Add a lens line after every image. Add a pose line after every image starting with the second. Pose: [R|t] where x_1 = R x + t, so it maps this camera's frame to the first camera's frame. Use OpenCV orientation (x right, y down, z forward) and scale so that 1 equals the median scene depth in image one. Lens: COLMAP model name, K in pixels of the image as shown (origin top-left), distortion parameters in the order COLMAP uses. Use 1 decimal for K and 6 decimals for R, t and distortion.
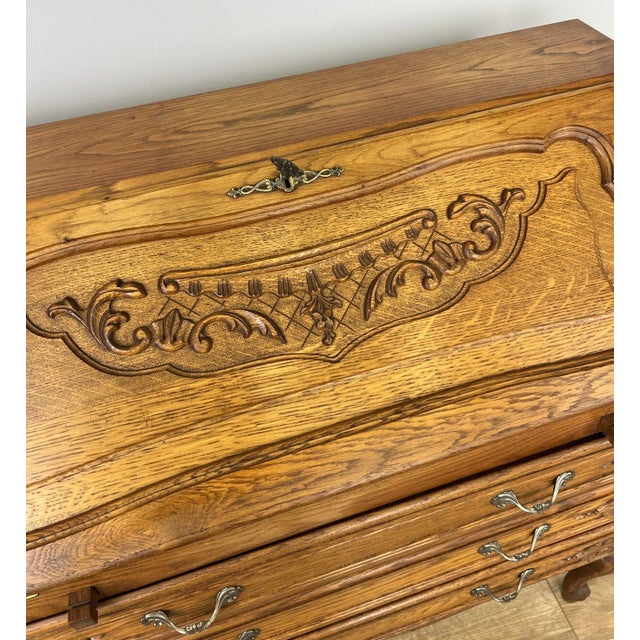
lens RADIAL K [[561.8, 0, 330.5], [0, 561.8, 248.1], [0, 0, 1]] dist [0.060626, -0.062470]
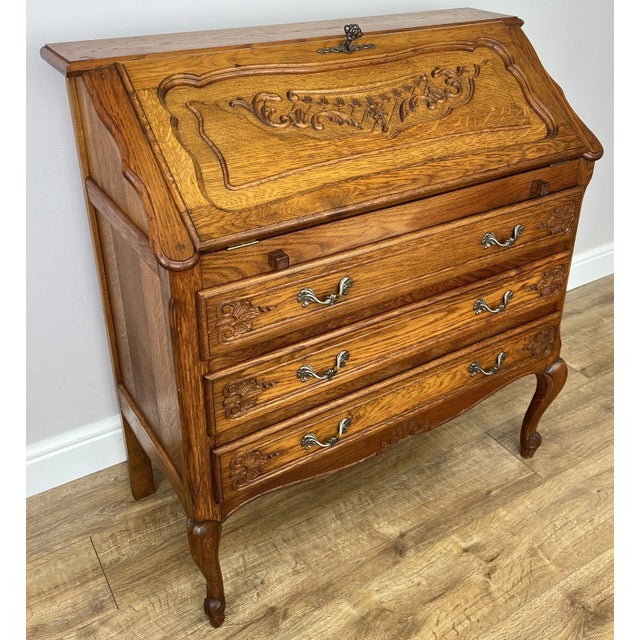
lens RADIAL K [[683.0, 0, 344.6], [0, 683.0, 259.7], [0, 0, 1]] dist [0.043542, 0.000000]
pose [[0.955886, -0.061700, 0.287183, -0.734822], [0.131538, 0.964094, -0.230694, 0.997368], [-0.262638, 0.258293, 0.929681, -0.792713]]
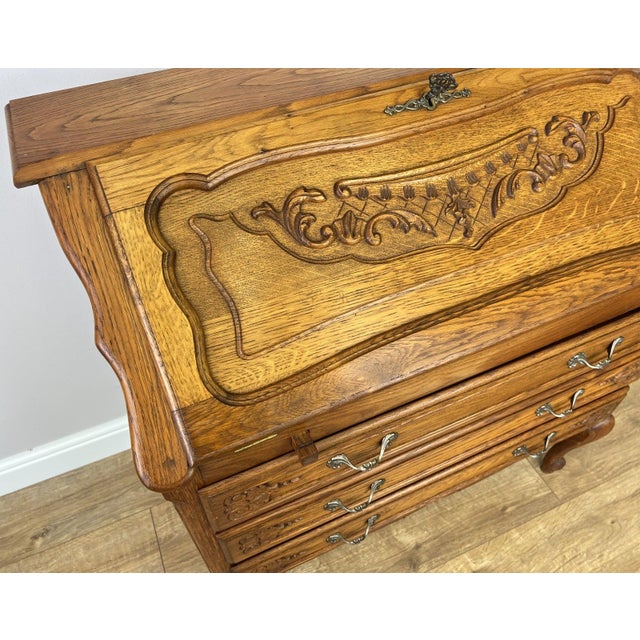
lens RADIAL K [[498.0, 0, 303.5], [0, 498.0, 311.4], [0, 0, 1]] dist [0.035498, -0.047003]
pose [[0.991905, -0.060514, 0.111639, -0.487167], [0.047685, 0.992312, 0.114205, 0.188211], [-0.117692, -0.107957, 0.987165, -0.057159]]
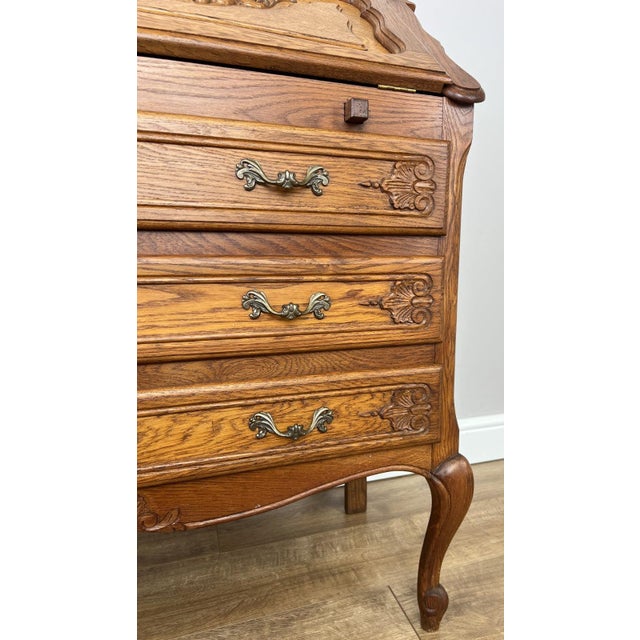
lens RADIAL K [[506.4, 0, 389.7], [0, 506.4, 332.8], [0, 0, 1]] dist [0.062802, -0.072534]
pose [[0.991816, 0.064355, 0.110272, 0.519070], [0.000083, 0.863353, -0.504600, 1.249524], [-0.127677, 0.500480, 0.856282, 0.387738]]
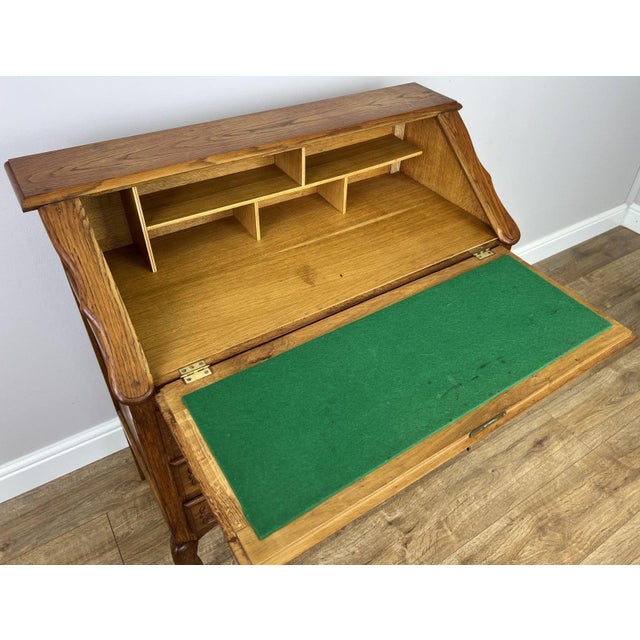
lens RADIAL K [[498.0, 0, 335.2], [0, 498.0, 299.2], [0, 0, 1]] dist [0.035498, -0.047003]
pose [[0.950516, -0.109655, 0.290682, -0.498676], [0.119435, 0.992712, -0.016061, 0.403442], [-0.286802, 0.049984, 0.956685, -0.616252]]
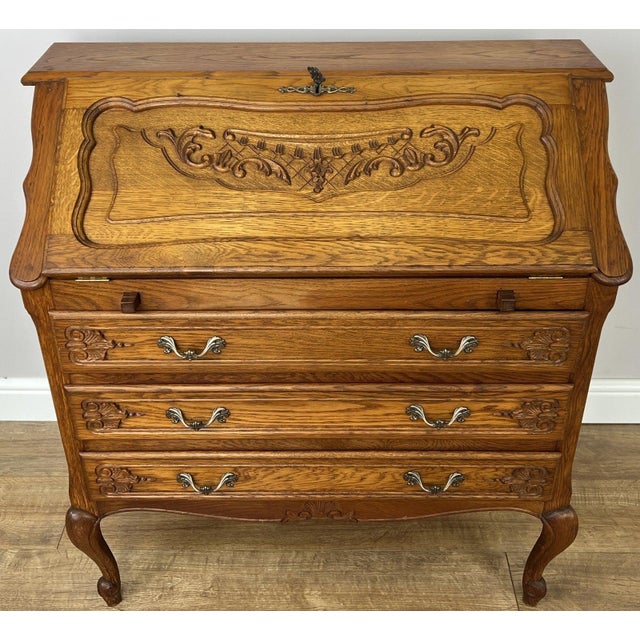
lens RADIAL K [[781.2, 0, 330.1], [0, 781.2, 260.9], [0, 0, 1]] dist [0.045931, 0.000000]
pose [[0.957897, 0.204477, -0.201550, 0.487031], [-0.233613, 0.963175, -0.133116, 0.613655], [0.166909, 0.174596, 0.970390, -0.998811]]
